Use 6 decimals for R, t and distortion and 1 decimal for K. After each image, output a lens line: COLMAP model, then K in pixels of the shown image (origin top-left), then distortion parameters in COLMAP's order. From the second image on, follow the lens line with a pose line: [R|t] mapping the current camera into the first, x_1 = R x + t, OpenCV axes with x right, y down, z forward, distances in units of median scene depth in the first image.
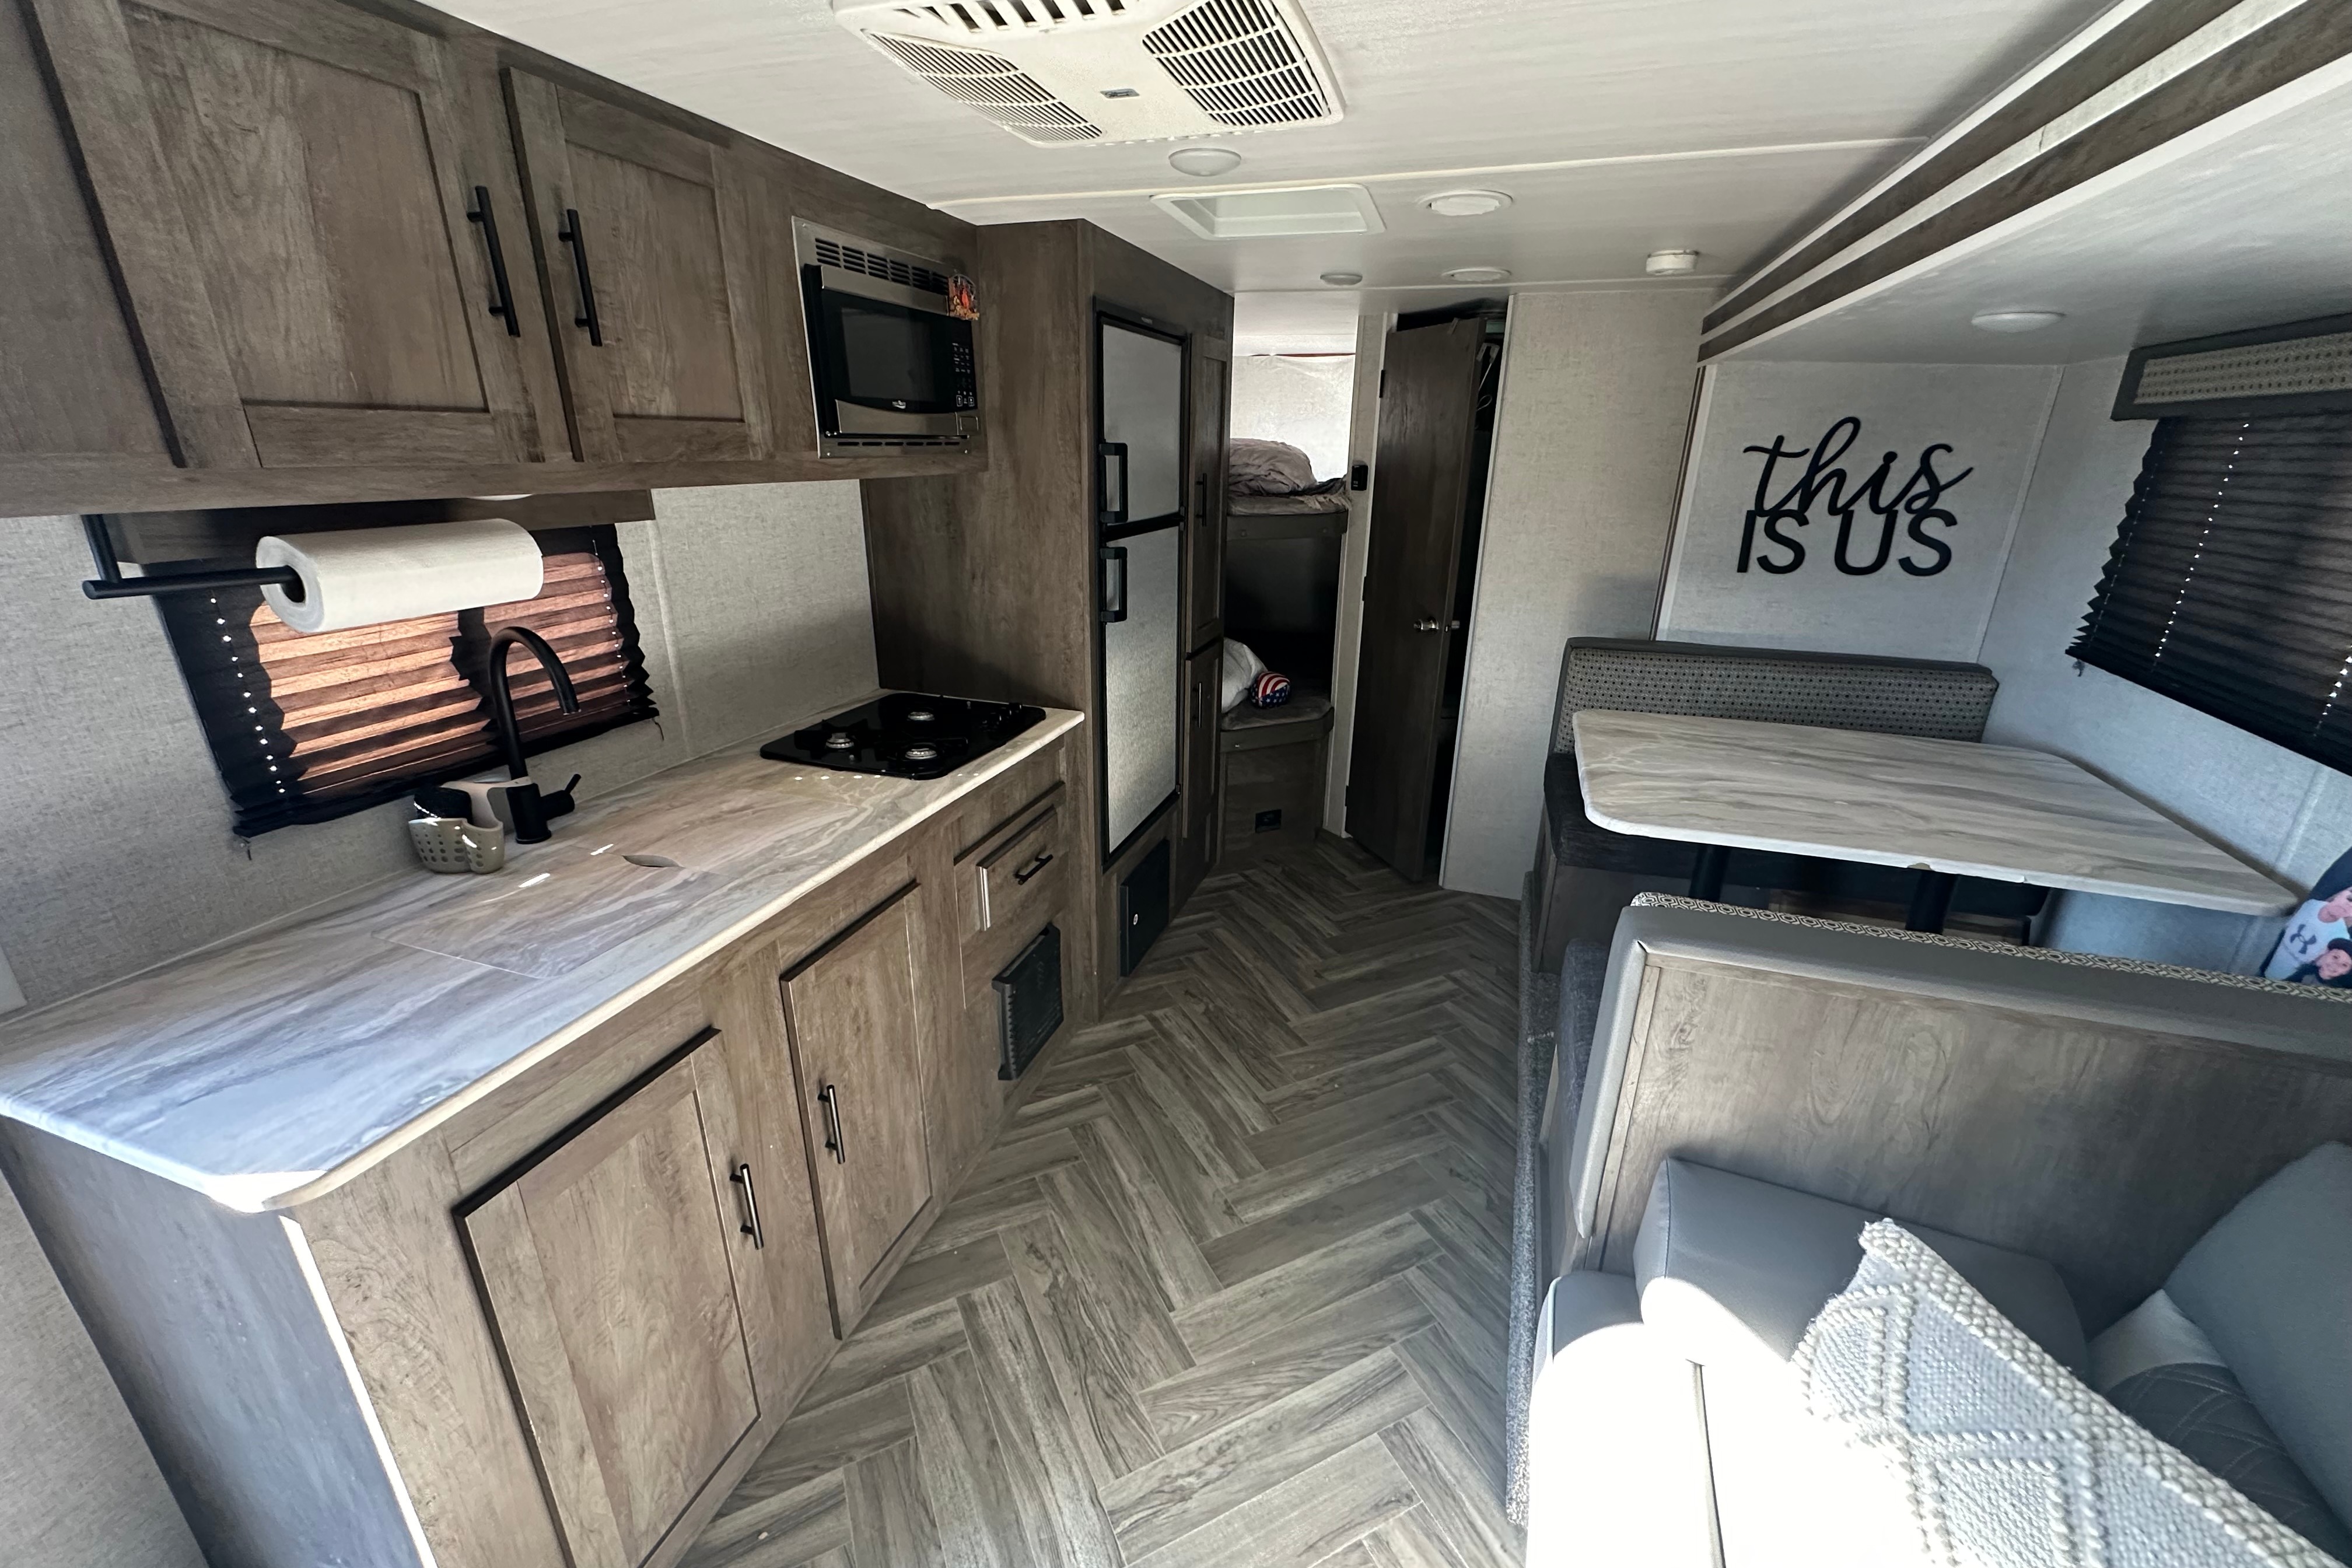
lens RADIAL K [[951.5, 0, 1176.0], [0, 951.5, 784.0], [0, 0, 1]] dist [0.000543, 0.000571]
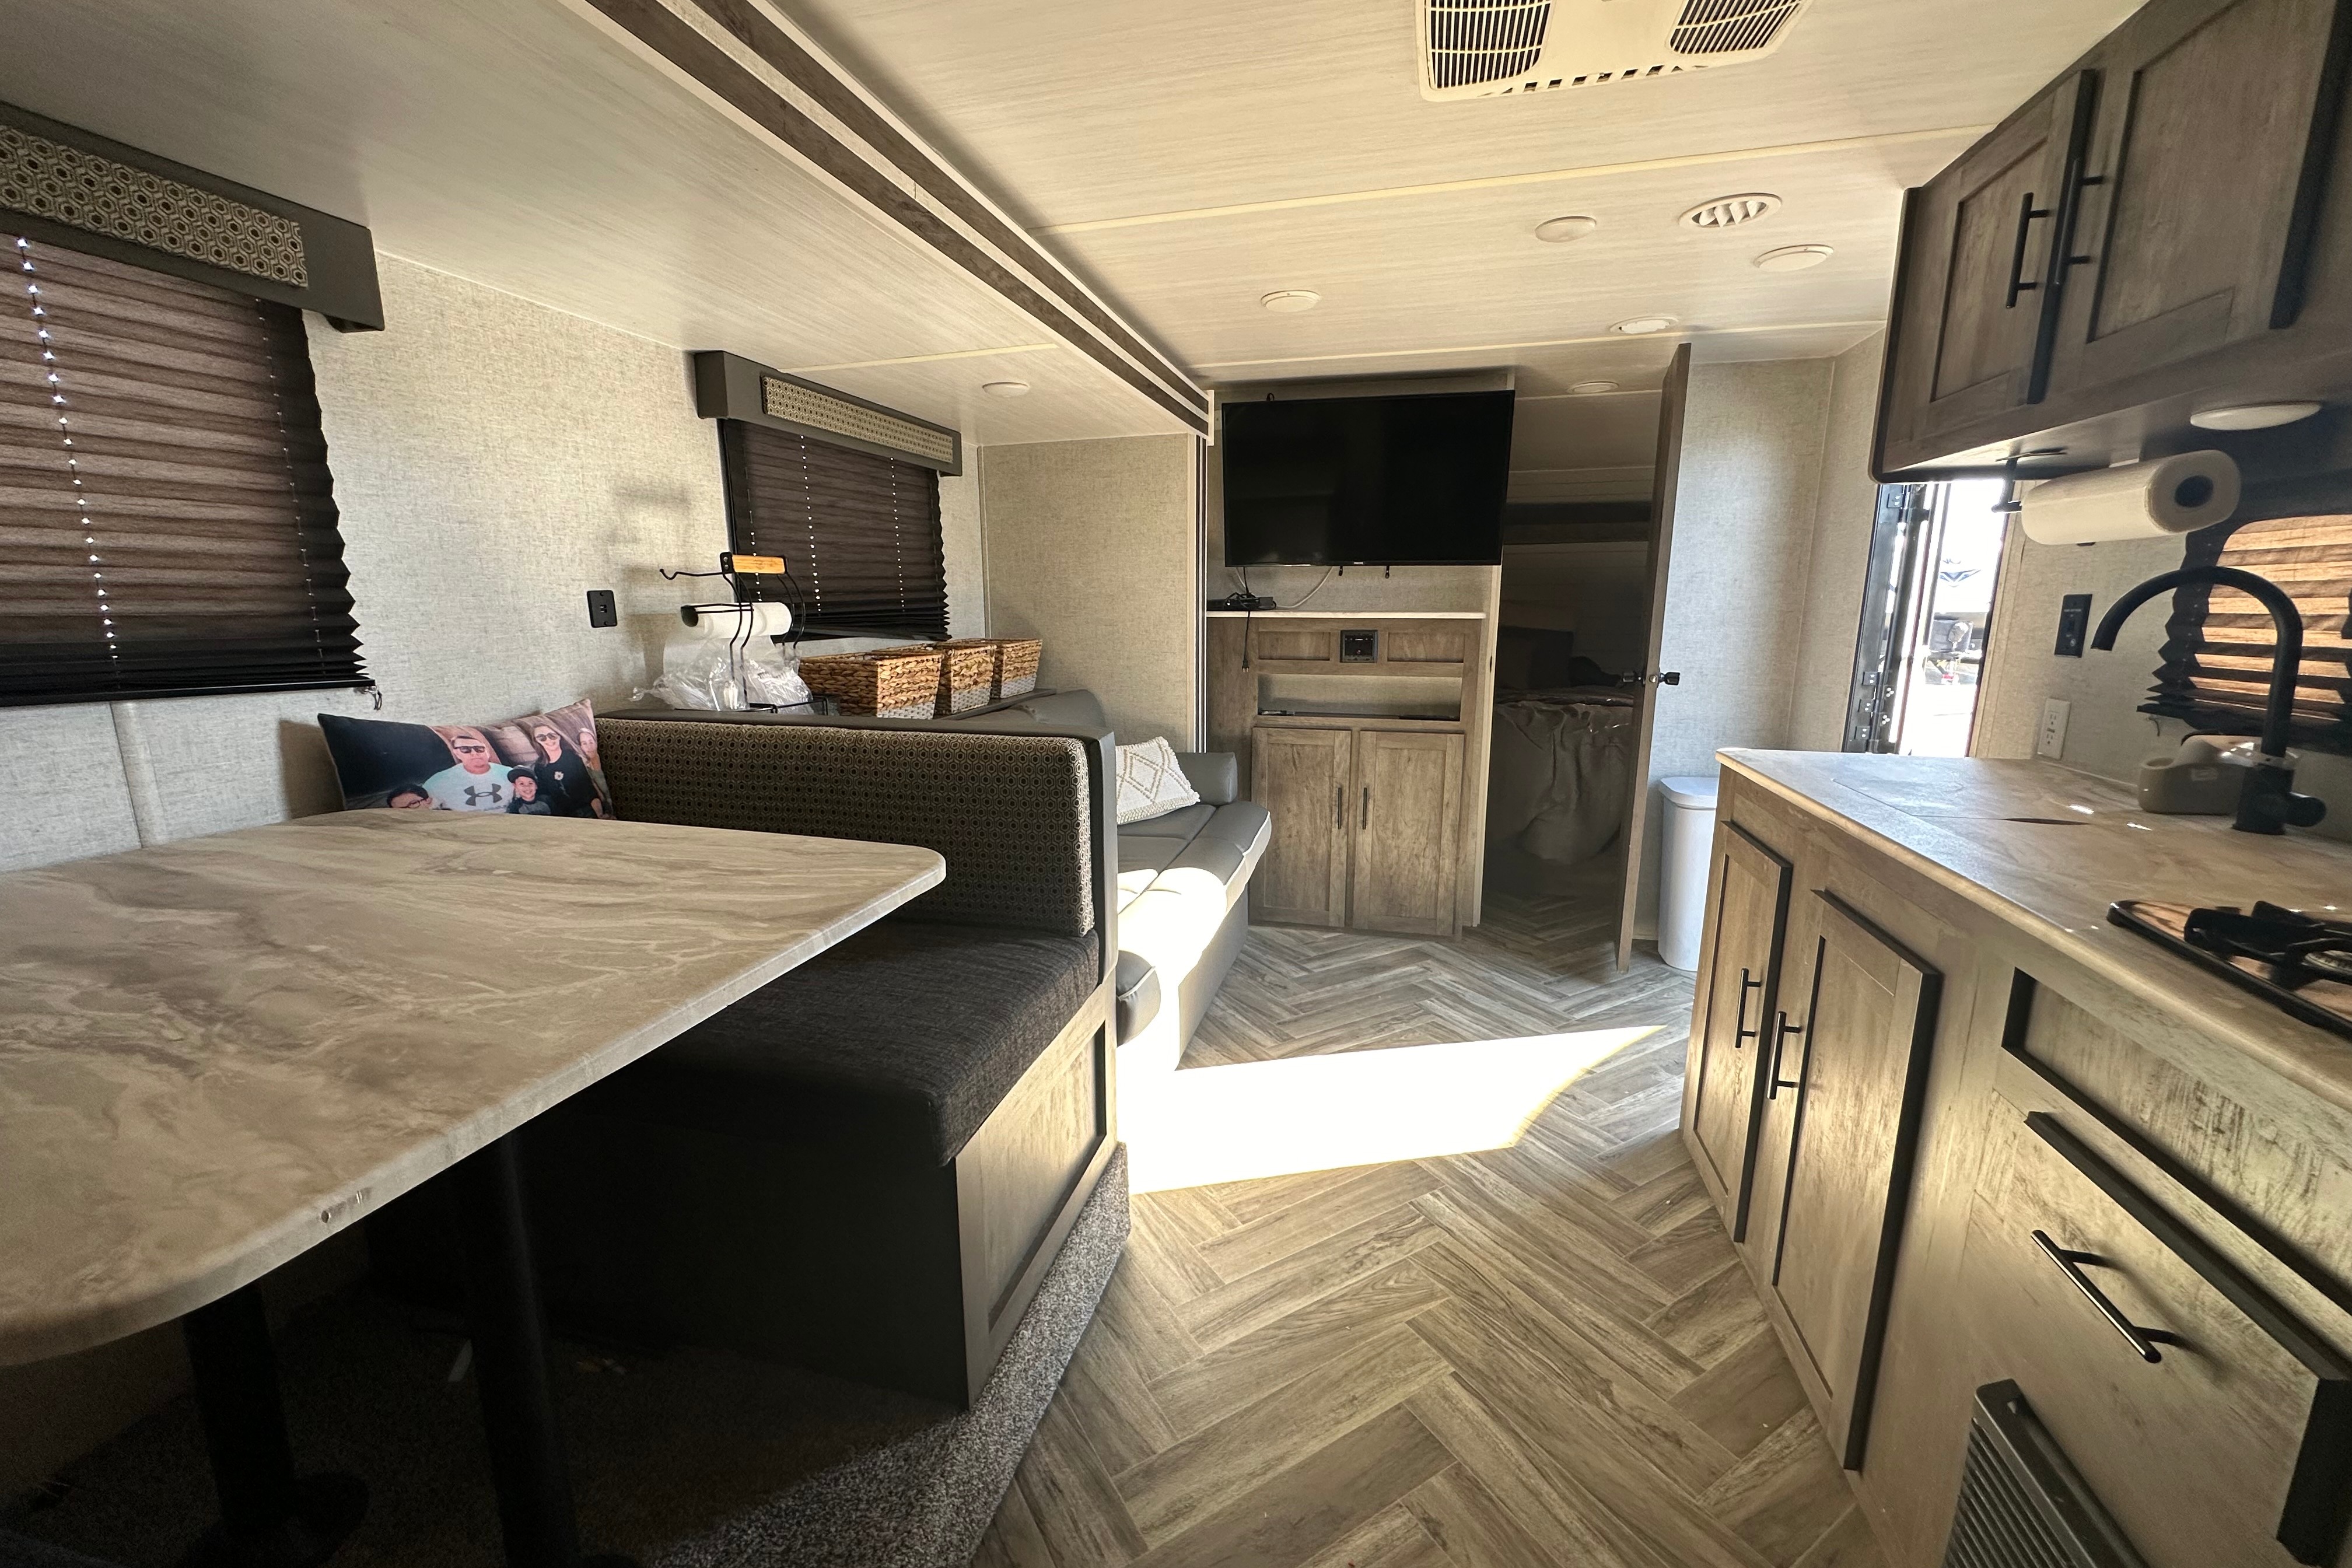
lens RADIAL K [[951.5, 0, 1176.0], [0, 951.5, 784.0], [0, 0, 1]] dist [0.000543, 0.000571]
pose [[-0.996791, 0.003901, -0.079955, 0.310967], [-0.037679, 0.858385, 0.511620, -0.331499], [0.070628, 0.512991, -0.855483, 1.440959]]
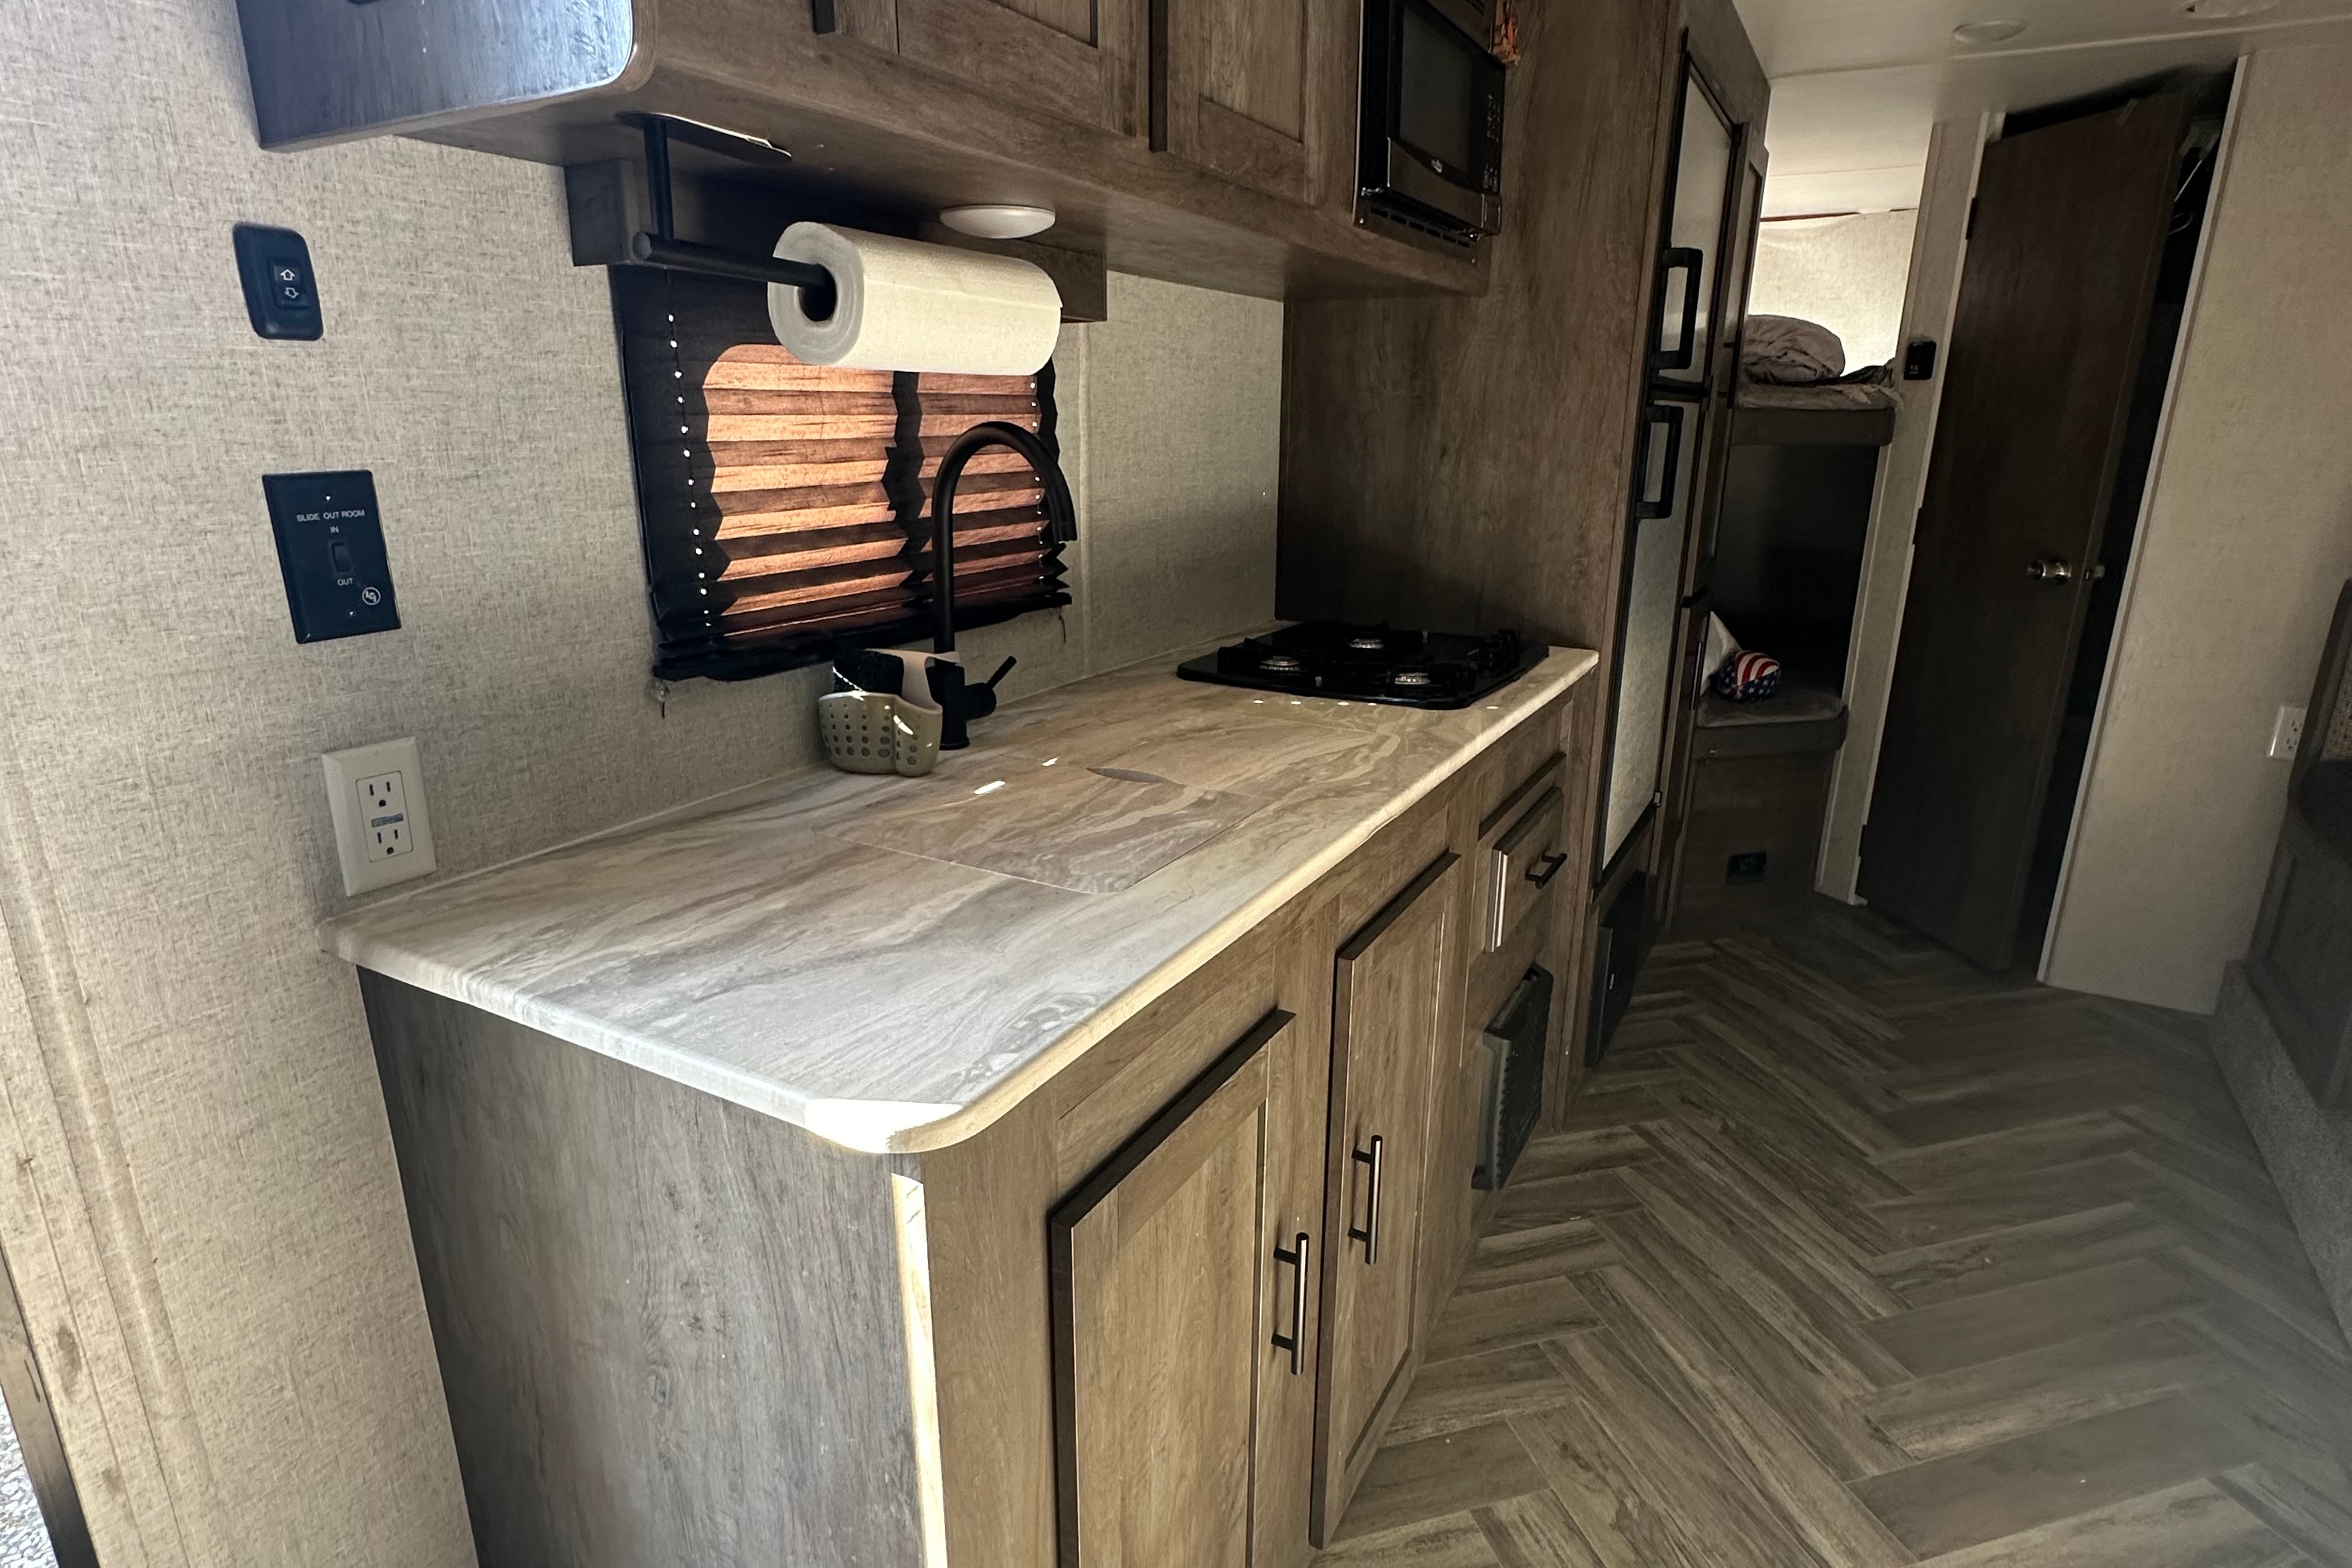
lens RADIAL K [[1270.2, 0, 1176.0], [0, 1270.2, 784.0], [0, 0, 1]] dist [-0.002626, 0.000405]
pose [[0.983340, 0.045347, -0.176027, -0.300673], [-0.056637, 0.996611, -0.059652, 0.116341], [0.172726, 0.068628, 0.982576, 0.095537]]
